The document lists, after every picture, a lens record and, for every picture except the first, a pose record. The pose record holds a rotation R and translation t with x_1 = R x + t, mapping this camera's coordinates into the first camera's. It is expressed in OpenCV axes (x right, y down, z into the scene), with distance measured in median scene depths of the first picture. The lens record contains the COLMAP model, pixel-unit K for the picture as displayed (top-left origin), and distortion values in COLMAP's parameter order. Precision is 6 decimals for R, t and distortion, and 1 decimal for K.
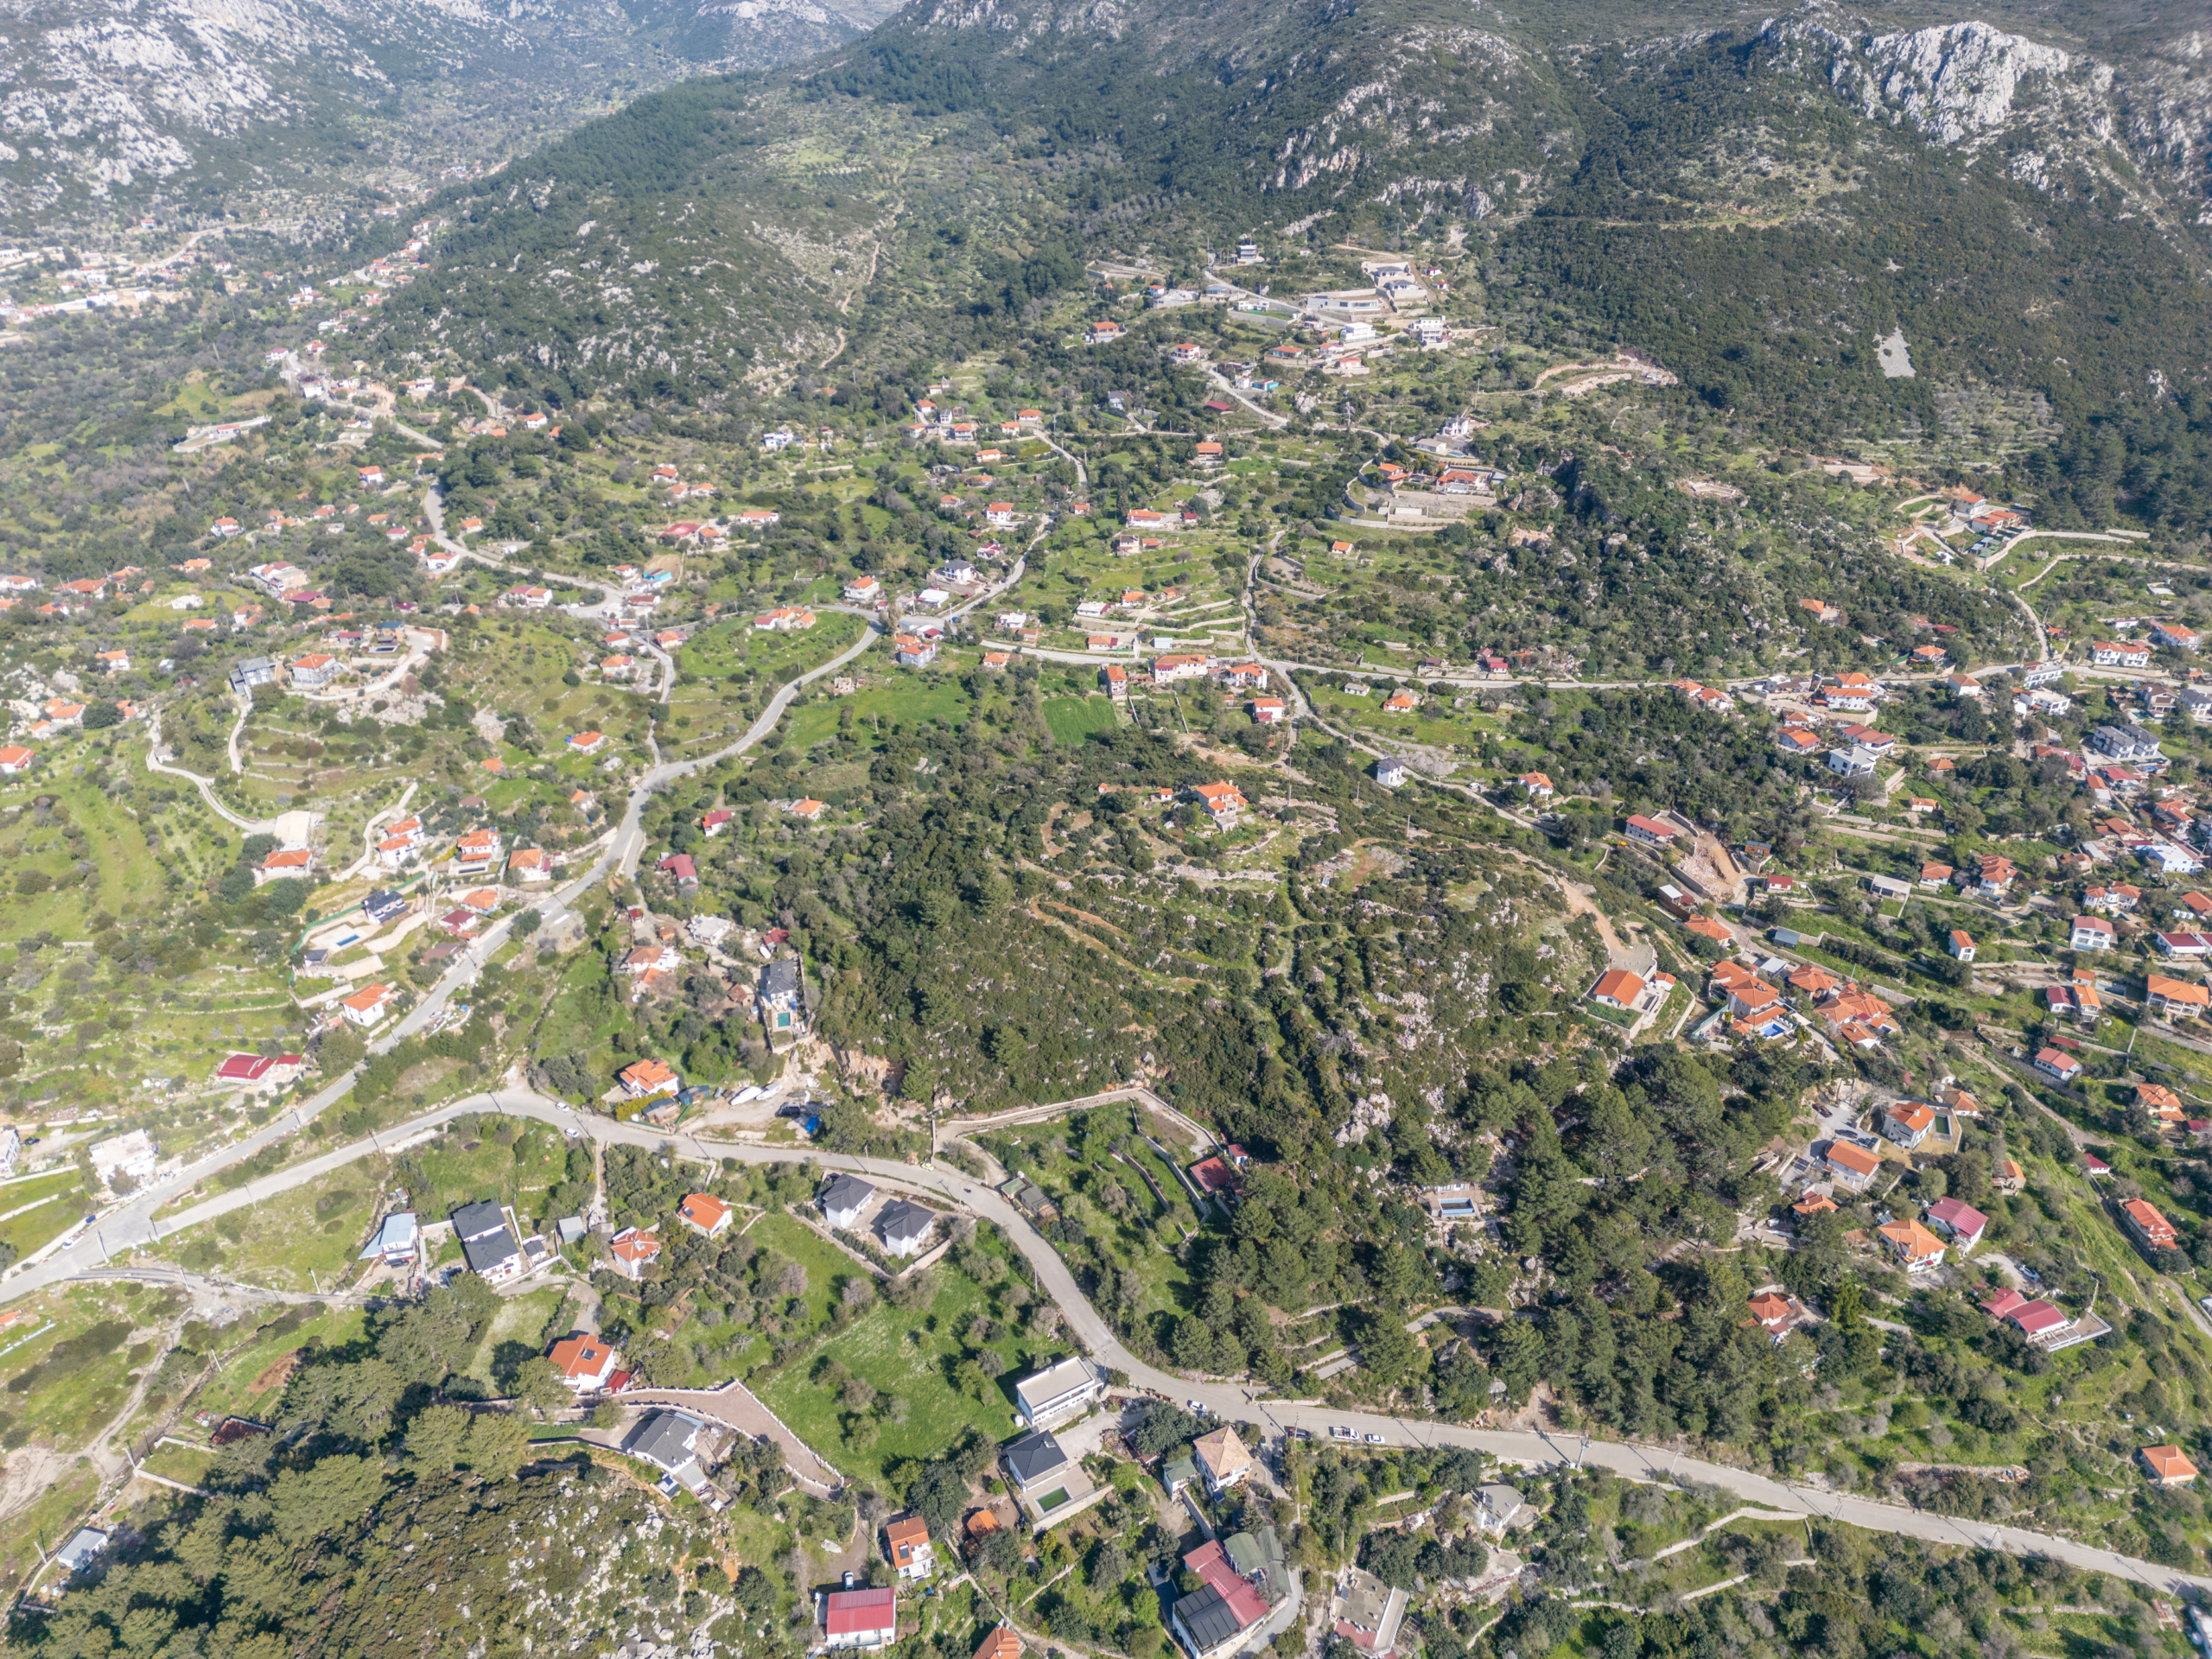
lens RADIAL K [[1542.3, 0, 1102.7], [0, 1542.3, 833.3], [0, 0, 1]] dist [0.090055, -0.091579]
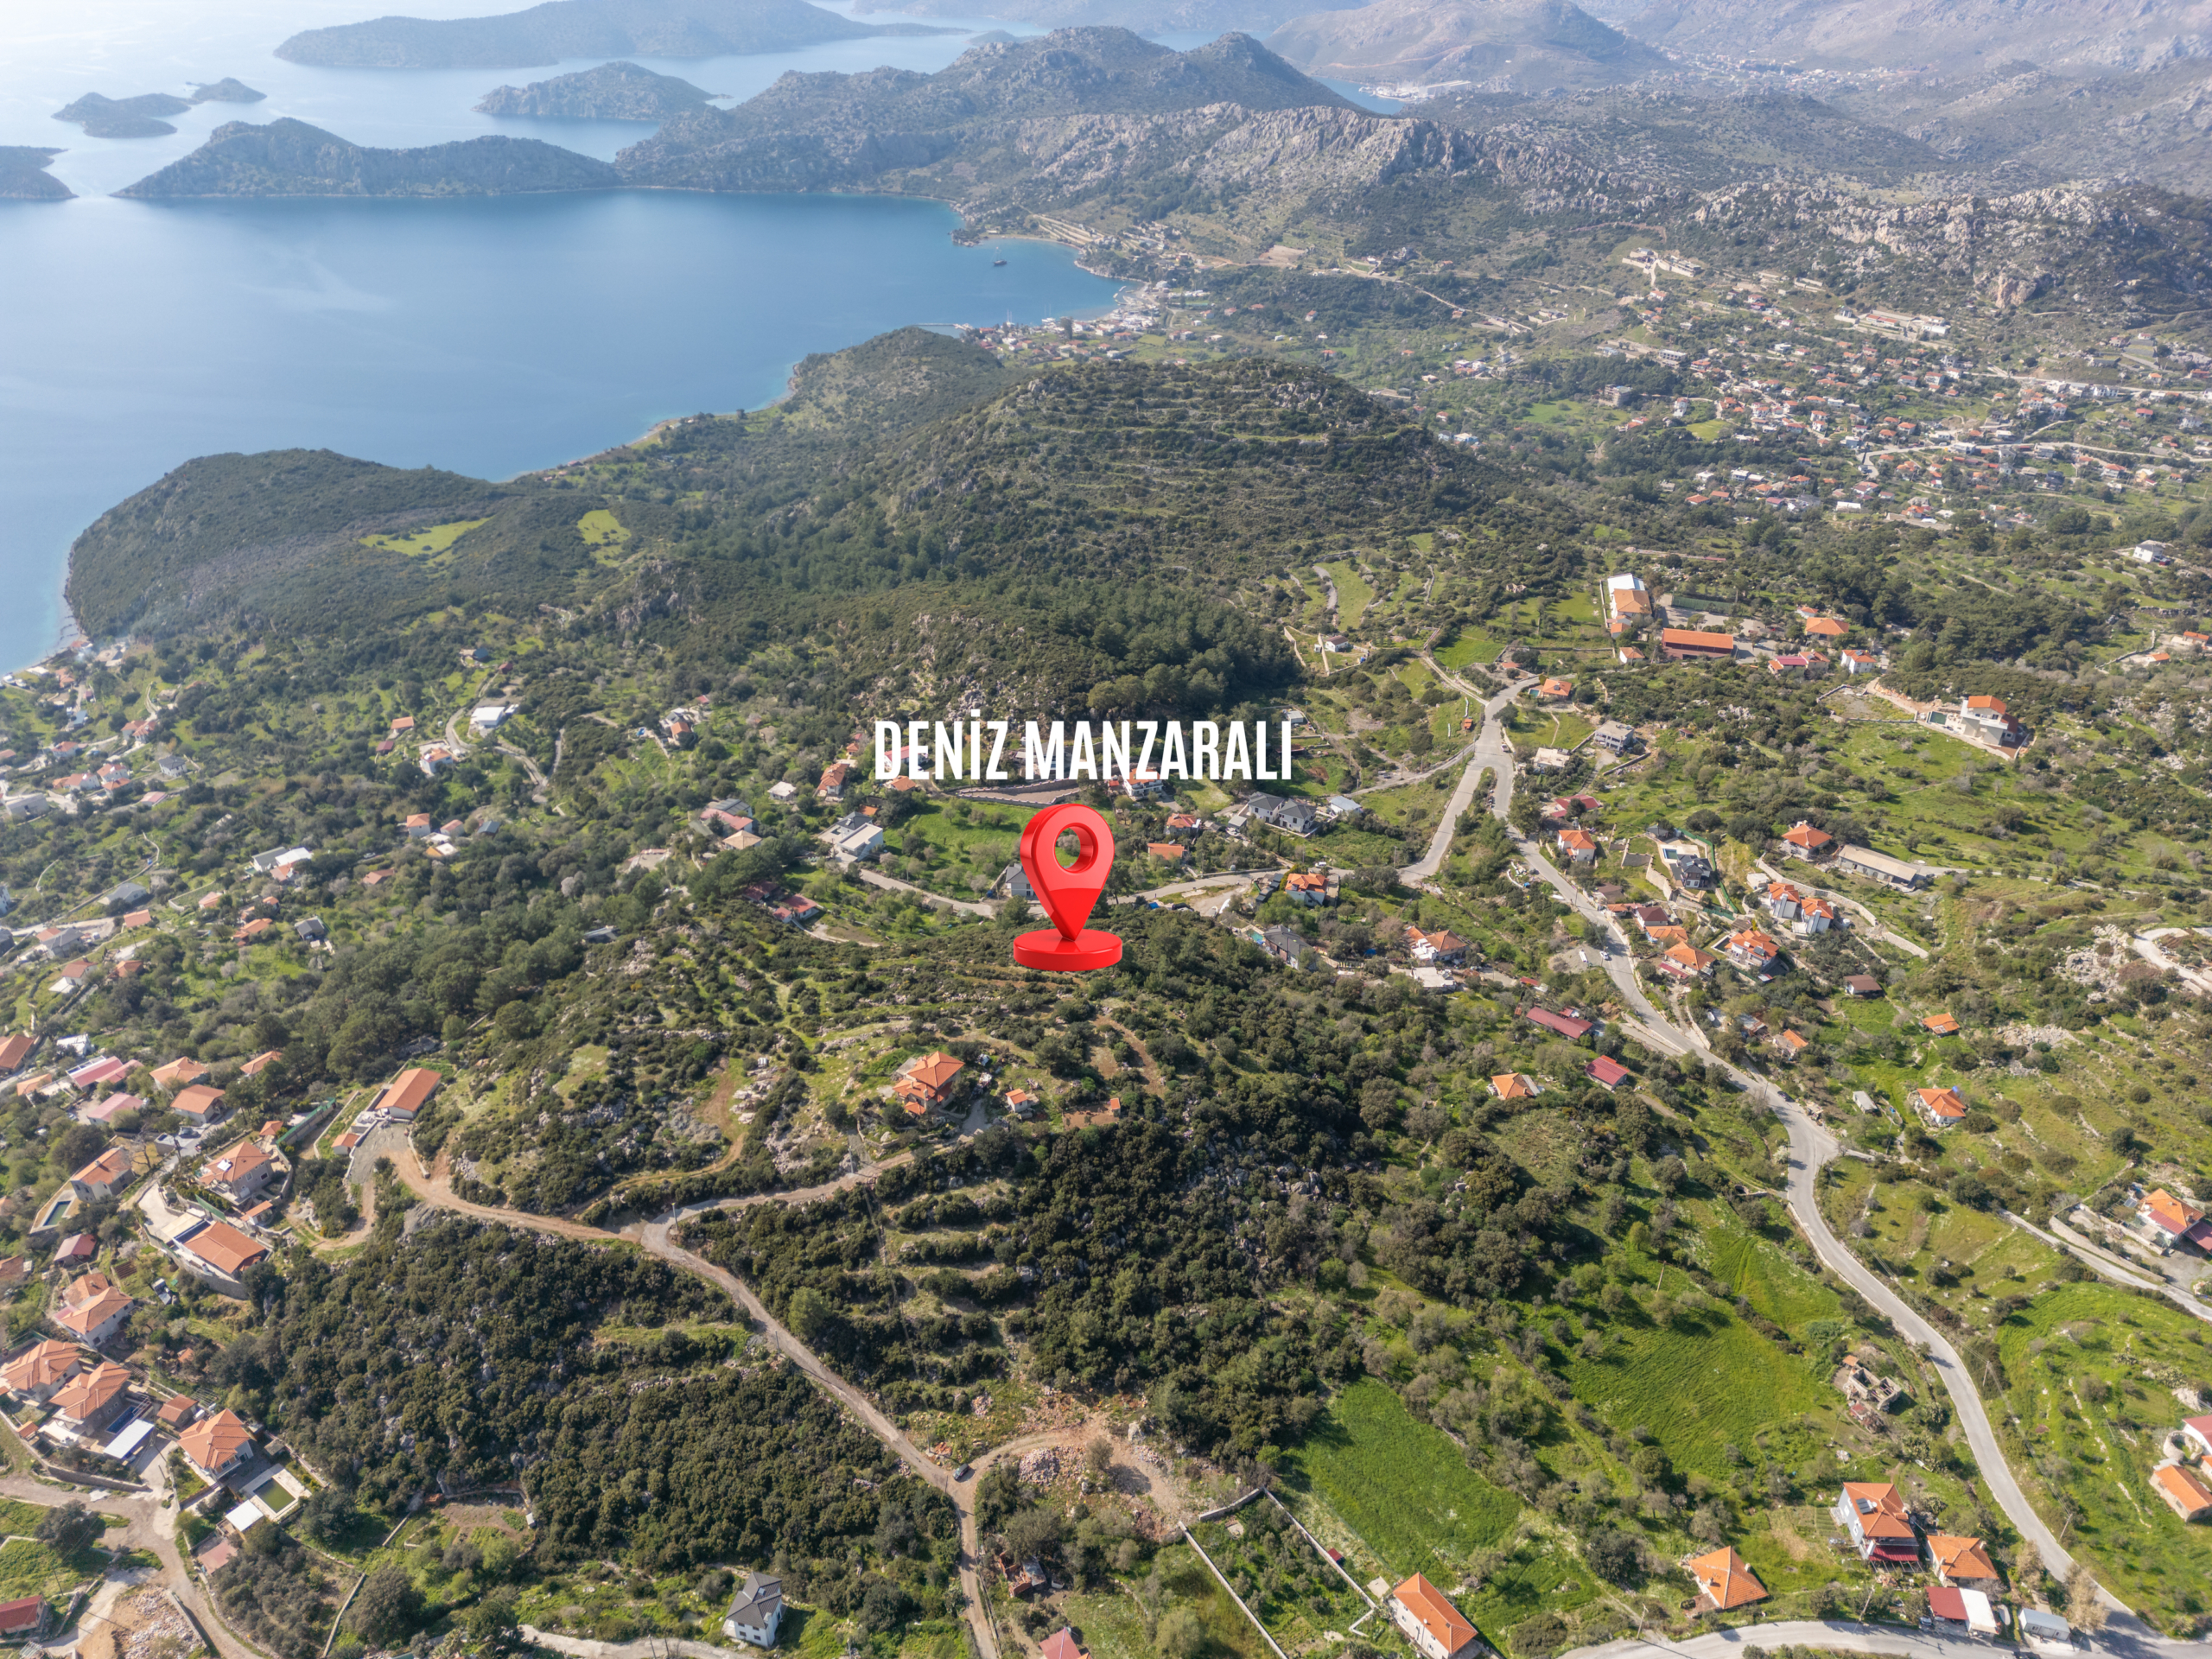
lens RADIAL K [[1542.3, 0, 1102.7], [0, 1542.3, 833.3], [0, 0, 1]] dist [0.090055, -0.091579]
pose [[-0.881670, 0.246677, -0.402254, 0.242043], [-0.232307, 0.515094, 0.825052, -0.632409], [0.410720, 0.820870, -0.396839, 1.102784]]
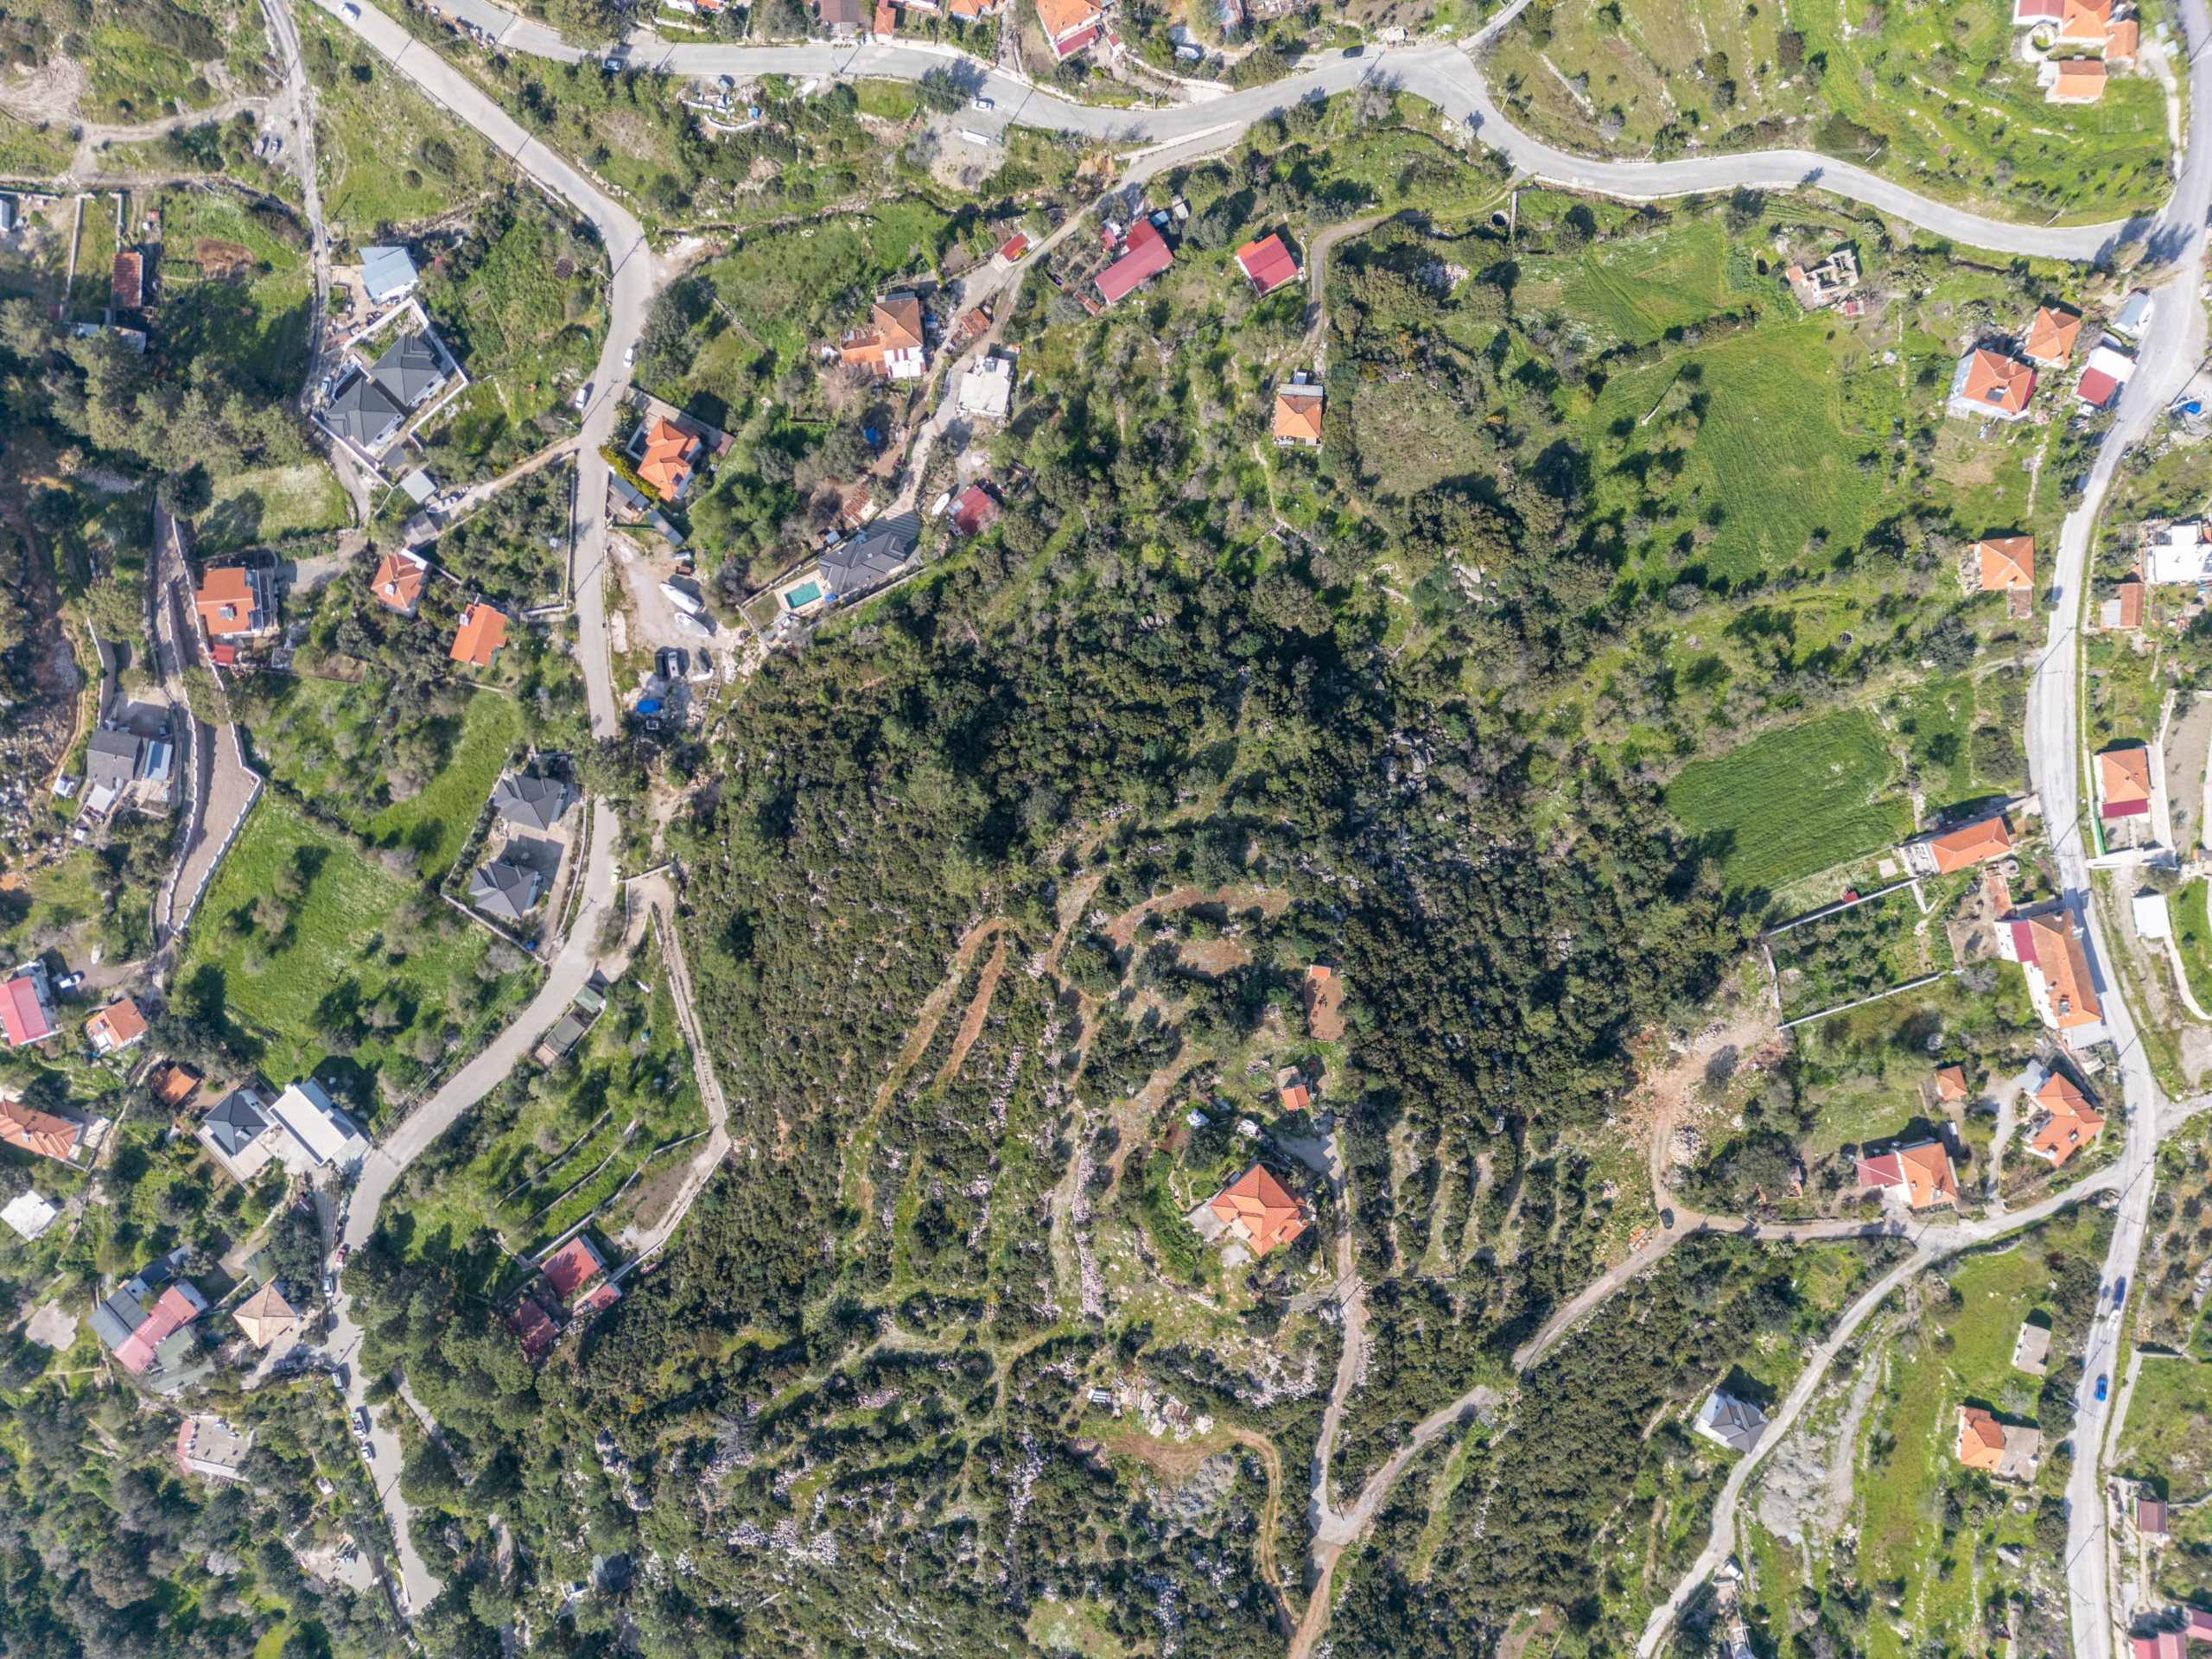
lens RADIAL K [[1547.6, 0, 1102.9], [0, 1547.6, 832.3], [0, 0, 1]] dist [0.075450, -0.071937]
pose [[0.223765, 0.974573, 0.011706, -0.067796], [-0.476668, 0.098952, 0.873497, -0.451236], [0.850128, -0.201038, 0.486690, 0.632952]]
